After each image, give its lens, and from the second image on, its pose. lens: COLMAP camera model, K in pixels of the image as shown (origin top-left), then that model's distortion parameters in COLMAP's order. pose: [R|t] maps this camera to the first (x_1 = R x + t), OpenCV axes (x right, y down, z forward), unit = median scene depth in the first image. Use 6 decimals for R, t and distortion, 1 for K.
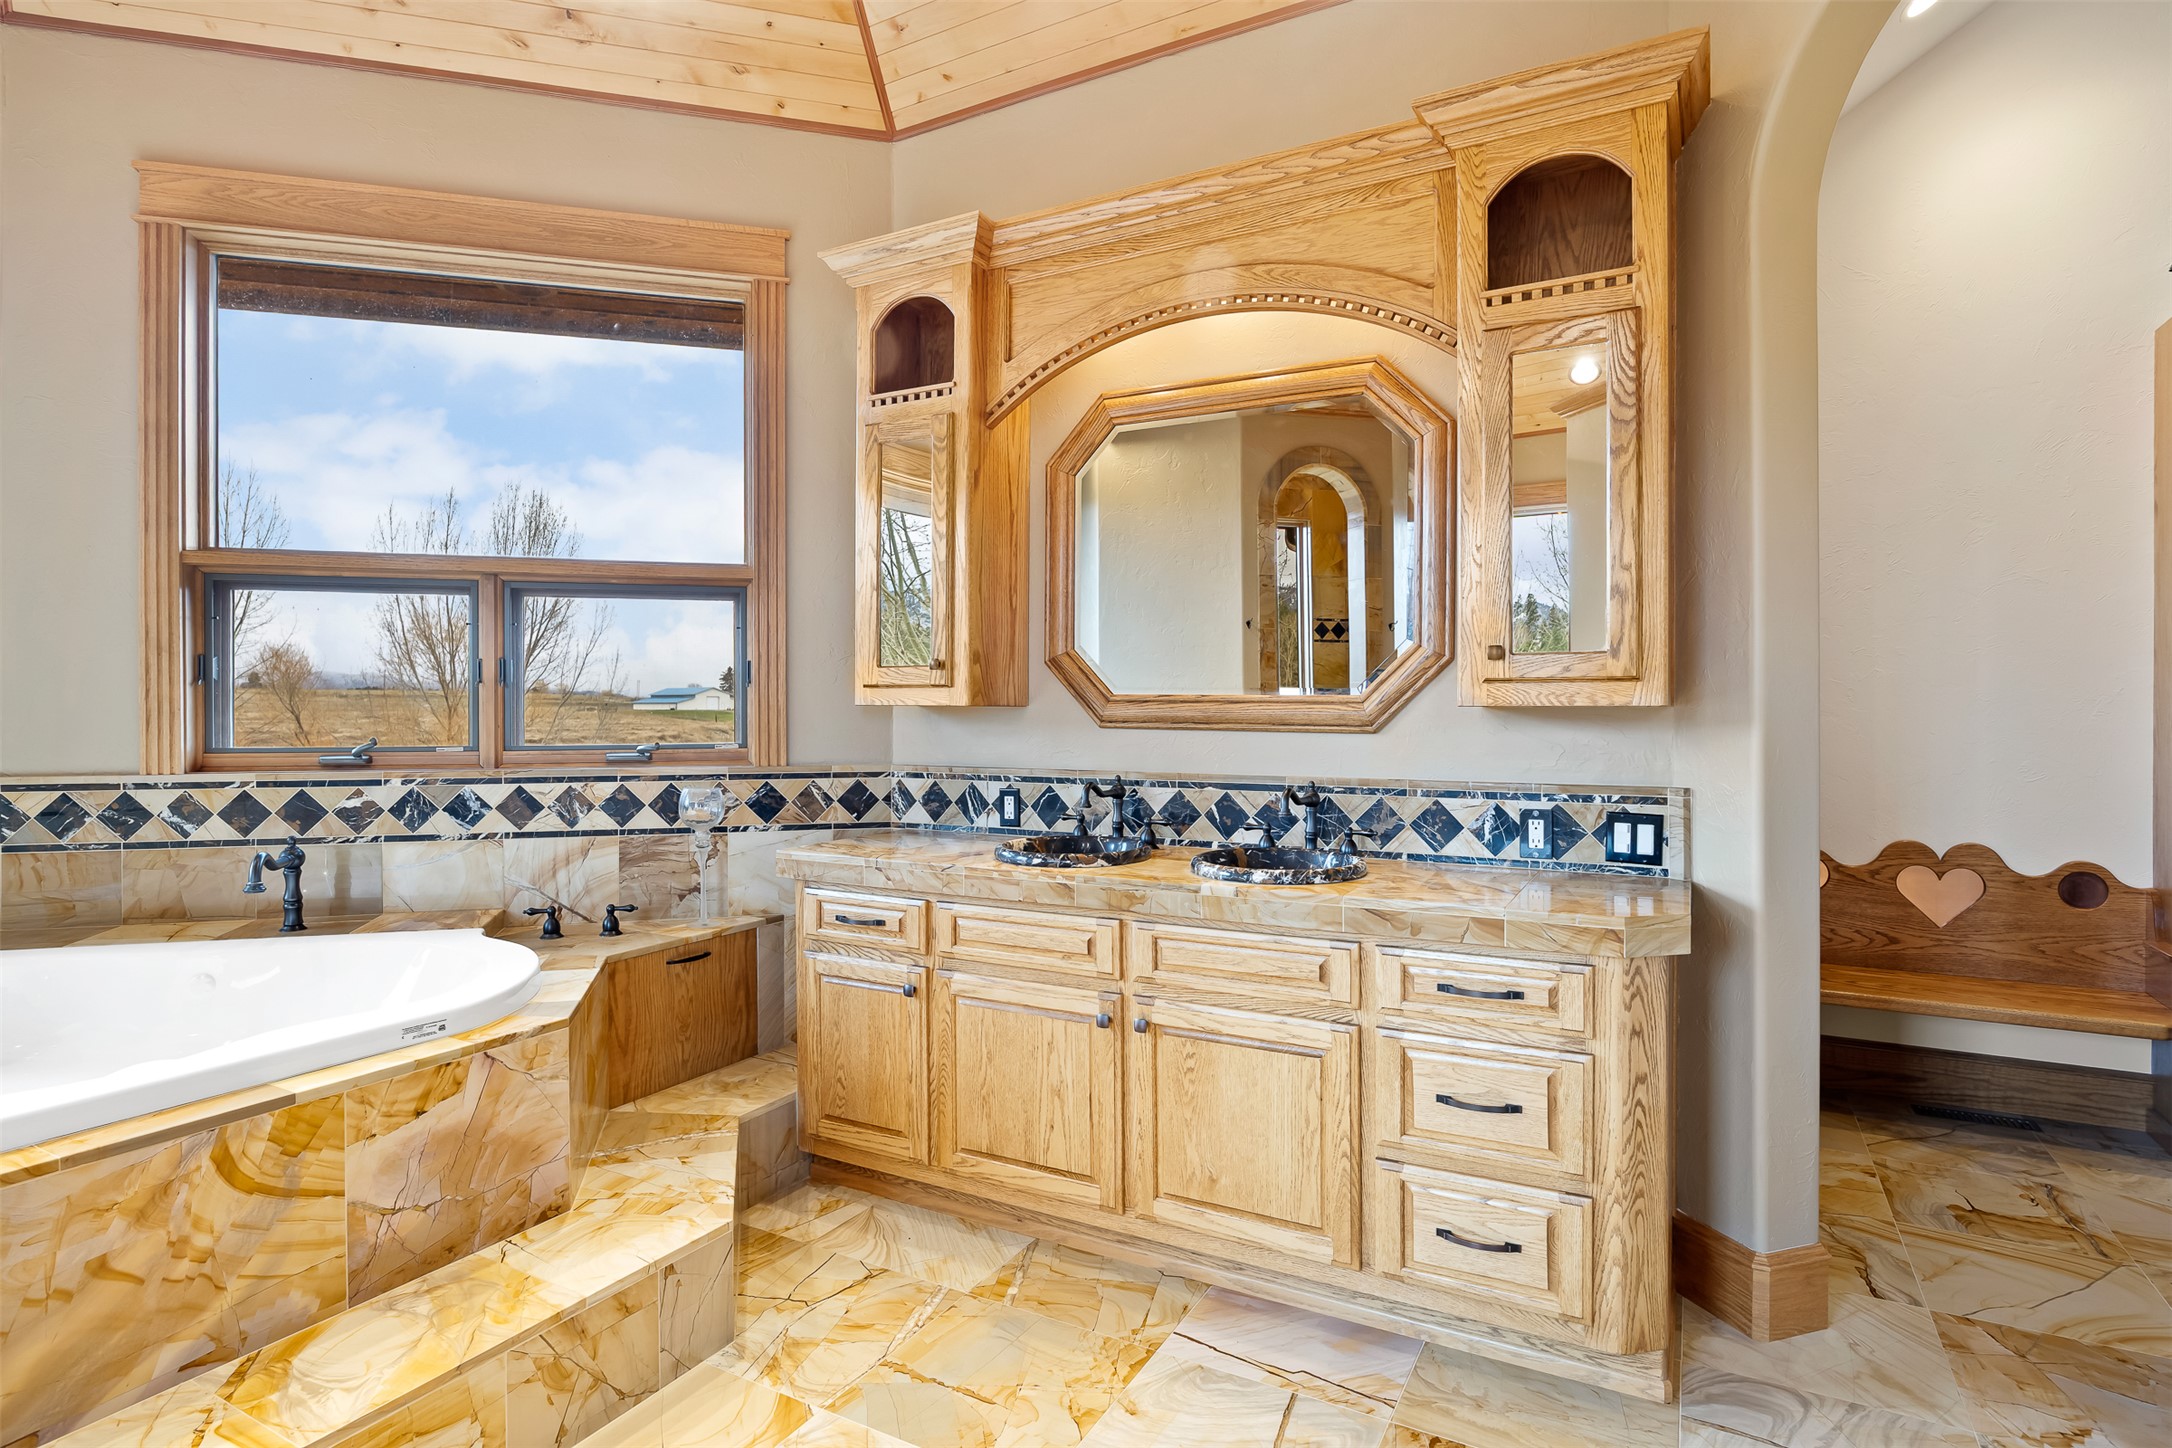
lens RADIAL K [[1115.6, 0, 1090.5], [0, 1115.6, 711.3], [0, 0, 1]] dist [-0.008859, -0.000566]
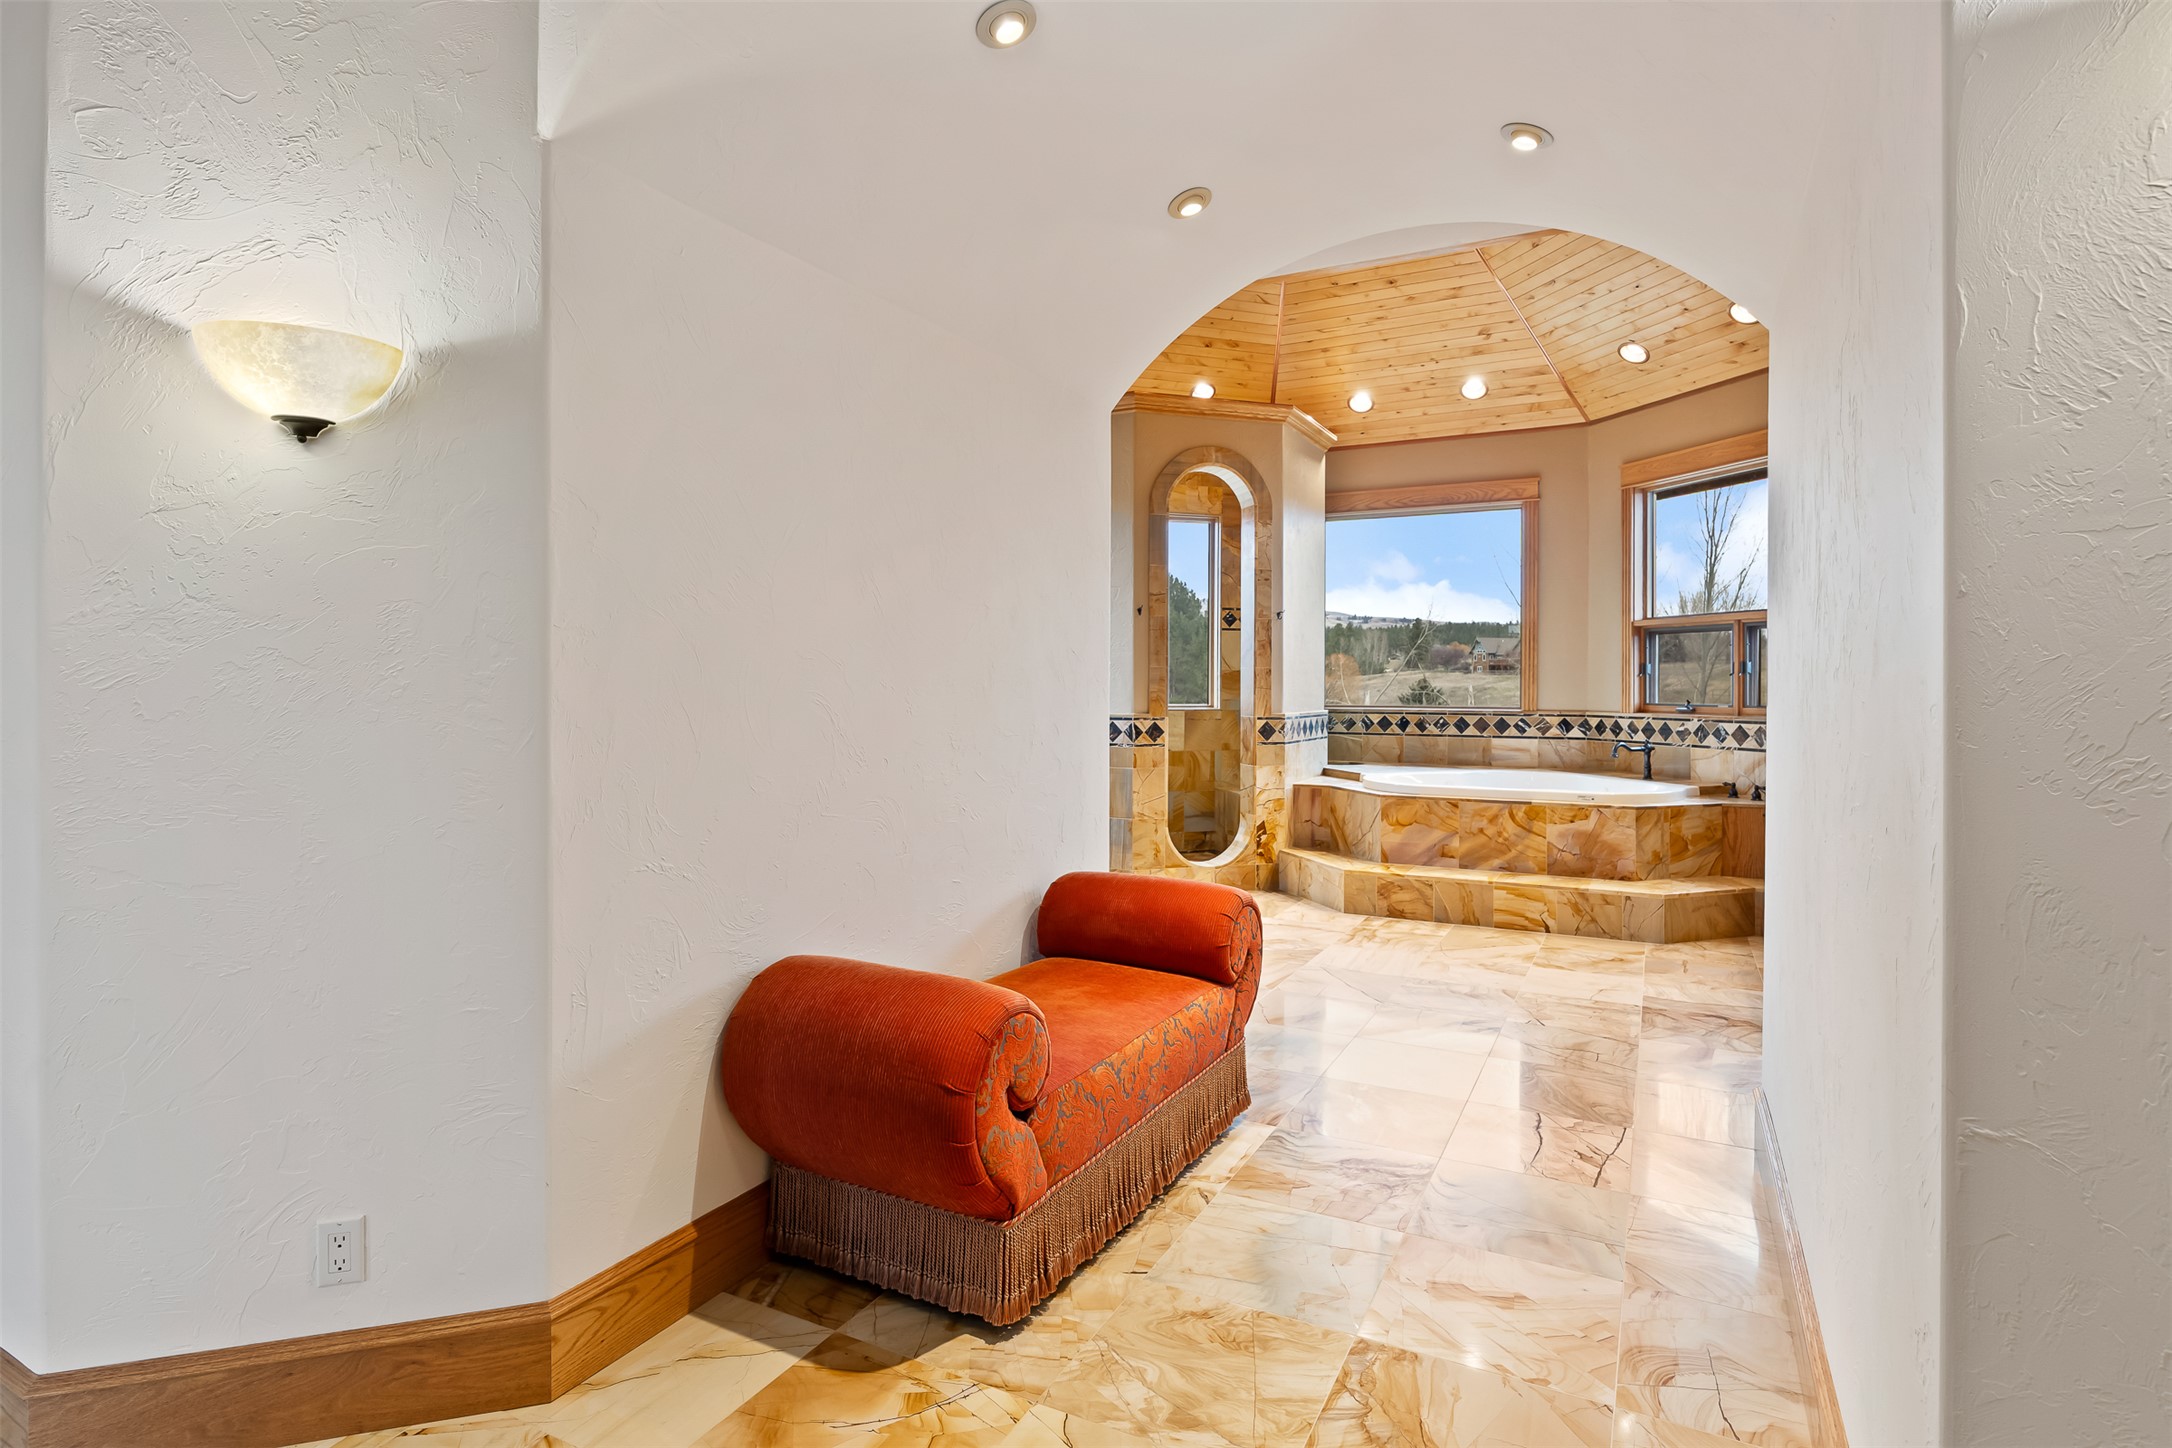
lens RADIAL K [[1111.3, 0, 1087.7], [0, 1111.3, 684.5], [0, 0, 1]] dist [-0.004086, -0.000370]
pose [[0.022071, -0.000232, -0.999756, 1.719038], [-0.007672, 0.999970, -0.000401, 0.004519], [0.999727, 0.007679, 0.022069, -0.267761]]
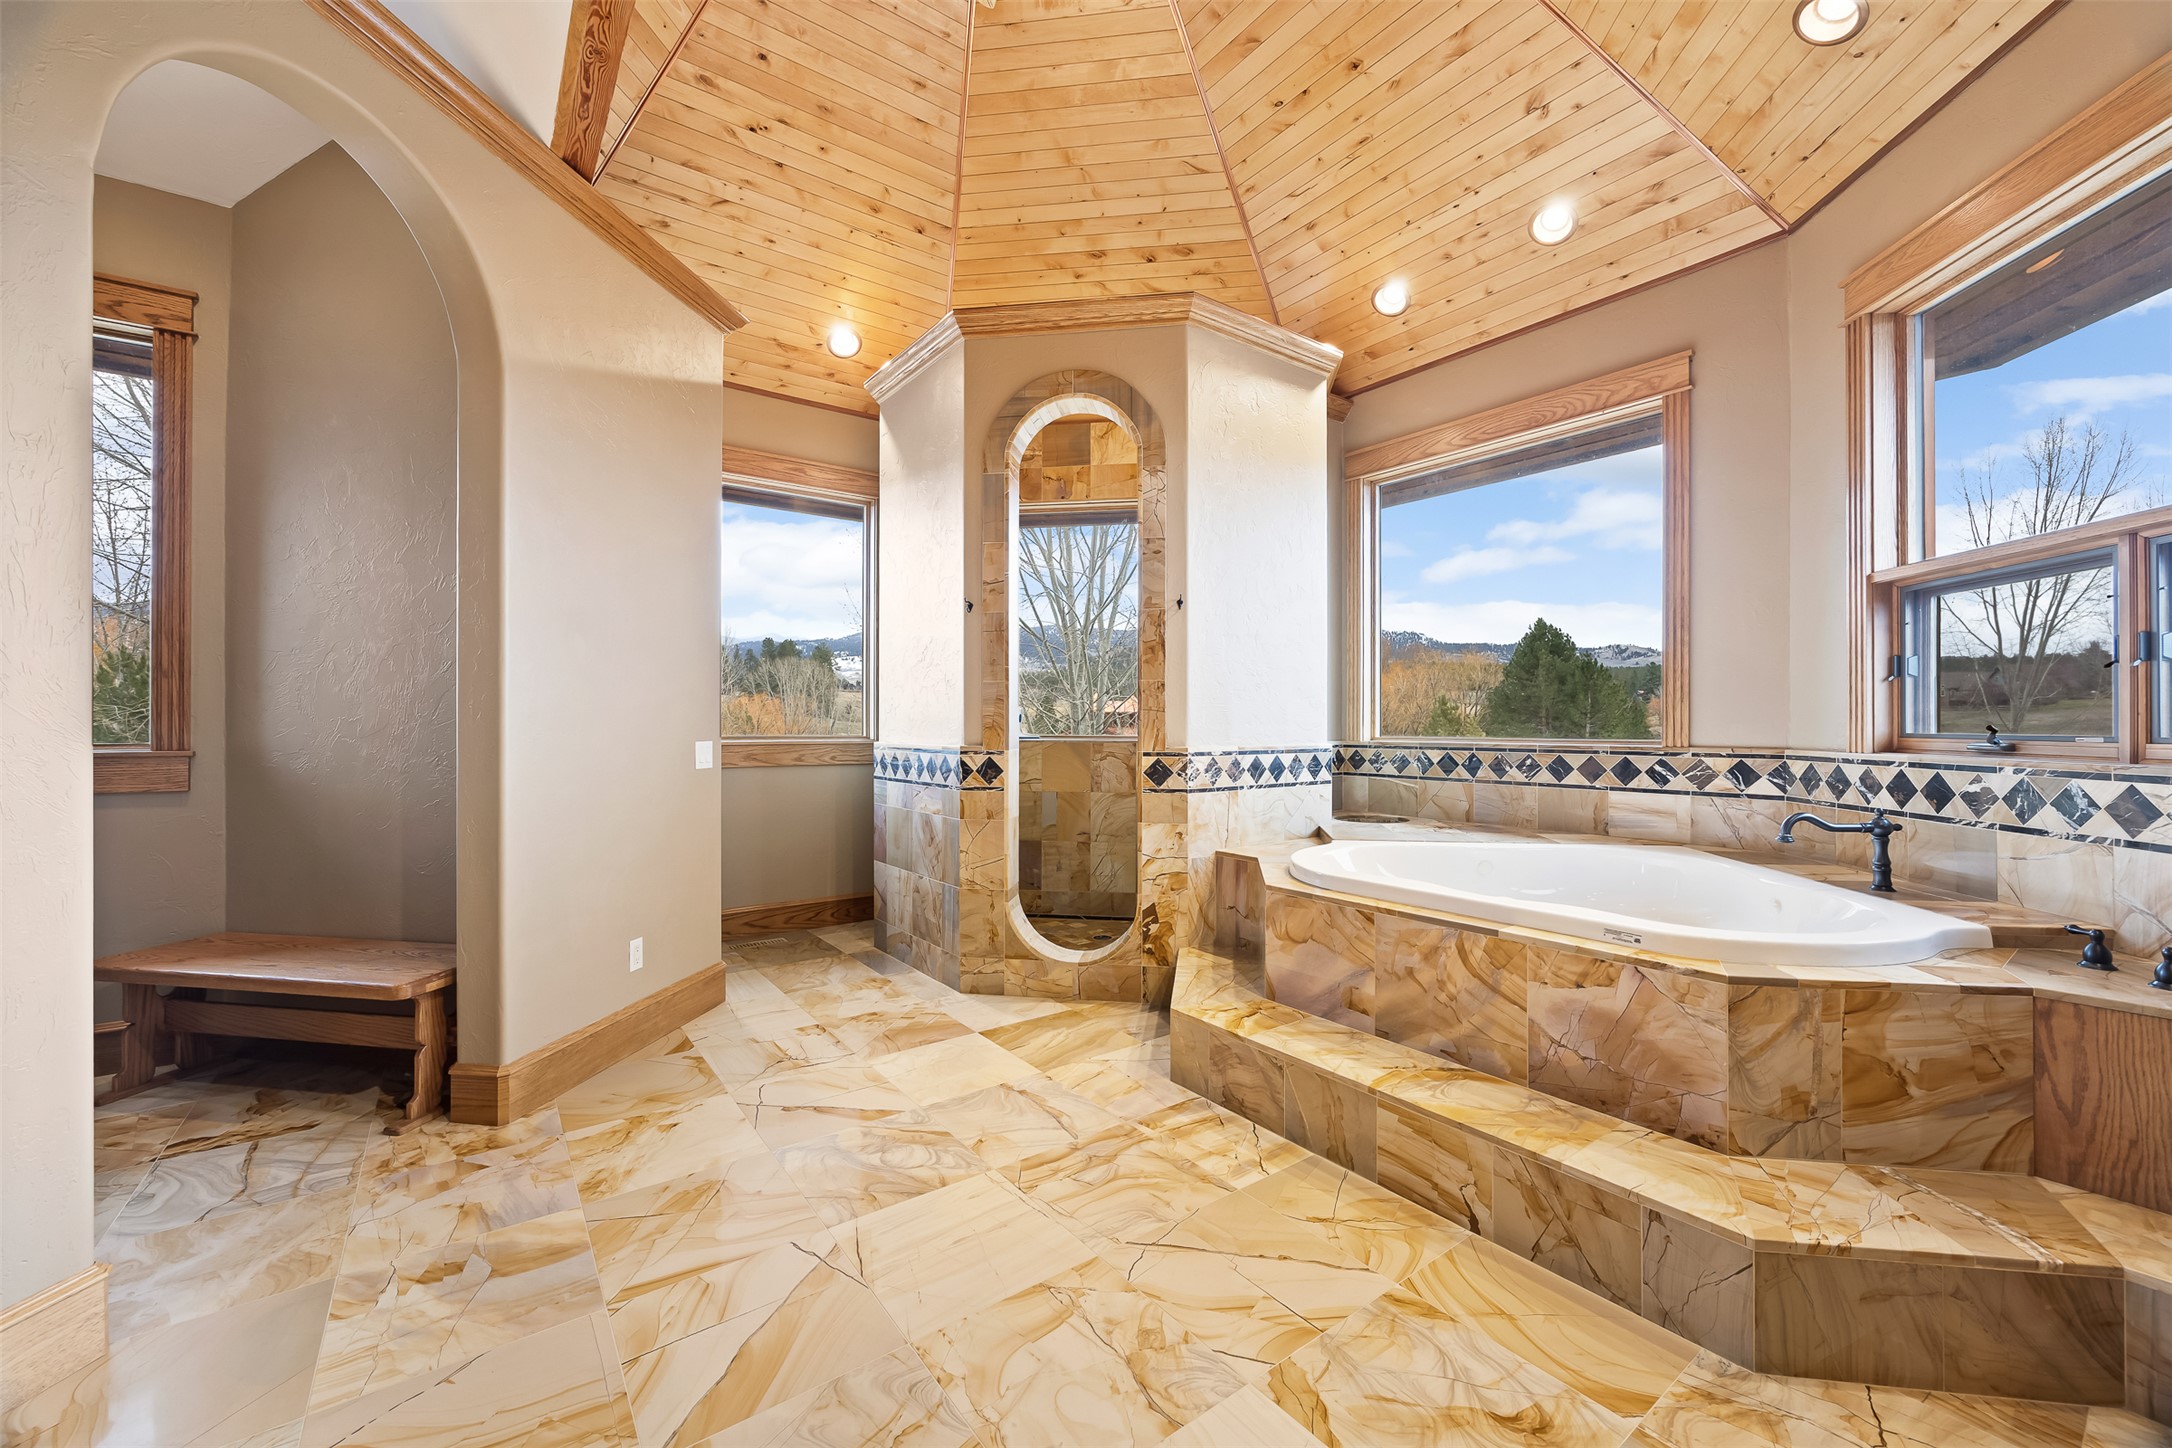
lens RADIAL K [[845.6, 0, 1082.7], [0, 845.6, 721.3], [0, 0, 1]] dist [-0.002632, 0.000404]
pose [[-0.422036, -0.002197, -0.906577, 0.446214], [-0.004148, 0.999991, -0.000492, 0.027170], [0.906570, 0.003553, -0.422041, 0.649336]]
